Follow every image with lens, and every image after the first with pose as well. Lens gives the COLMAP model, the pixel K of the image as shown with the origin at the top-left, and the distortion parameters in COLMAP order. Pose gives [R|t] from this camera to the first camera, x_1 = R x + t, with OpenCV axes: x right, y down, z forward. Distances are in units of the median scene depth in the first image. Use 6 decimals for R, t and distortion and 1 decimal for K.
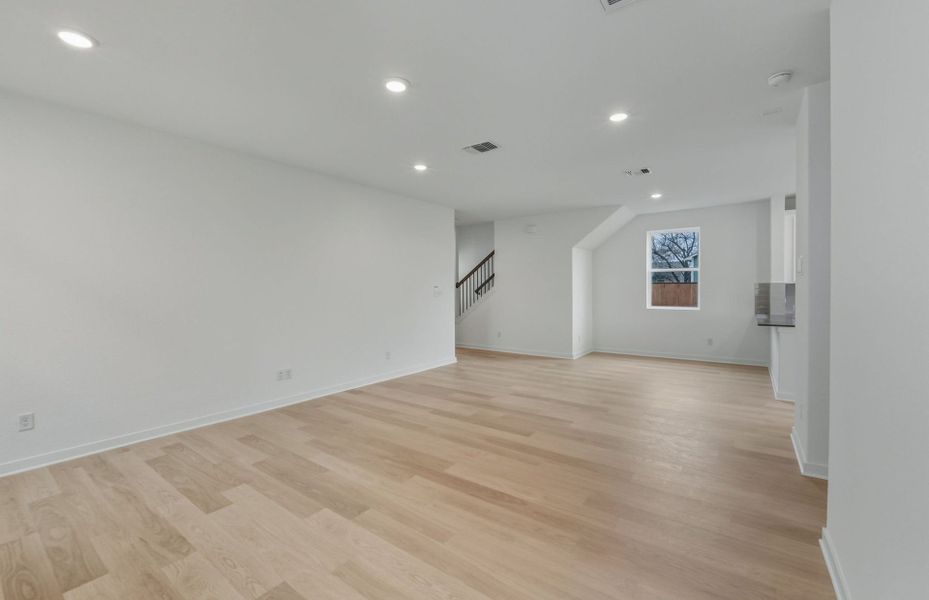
lens RADIAL K [[390.4, 0, 467.3], [0, 390.4, 293.0], [0, 0, 1]] dist [-0.006829, -0.000319]
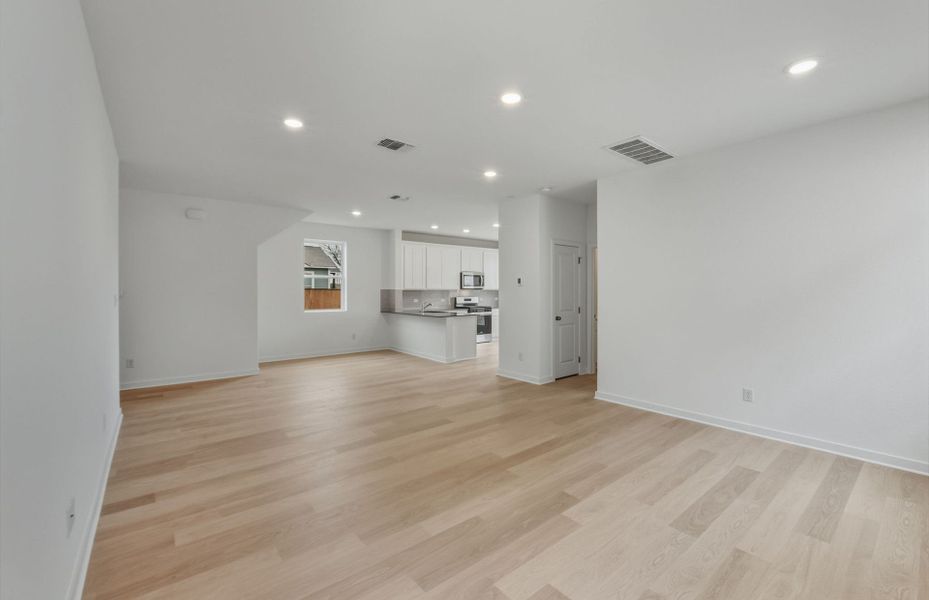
lens RADIAL K [[390.4, 0, 467.3], [0, 390.4, 293.0], [0, 0, 1]] dist [-0.006829, -0.000319]
pose [[0.242555, 0.001429, 0.970137, -1.096388], [0.011122, 0.999929, -0.004253, -0.006816], [-0.970074, 0.011821, 0.242522, 0.780126]]
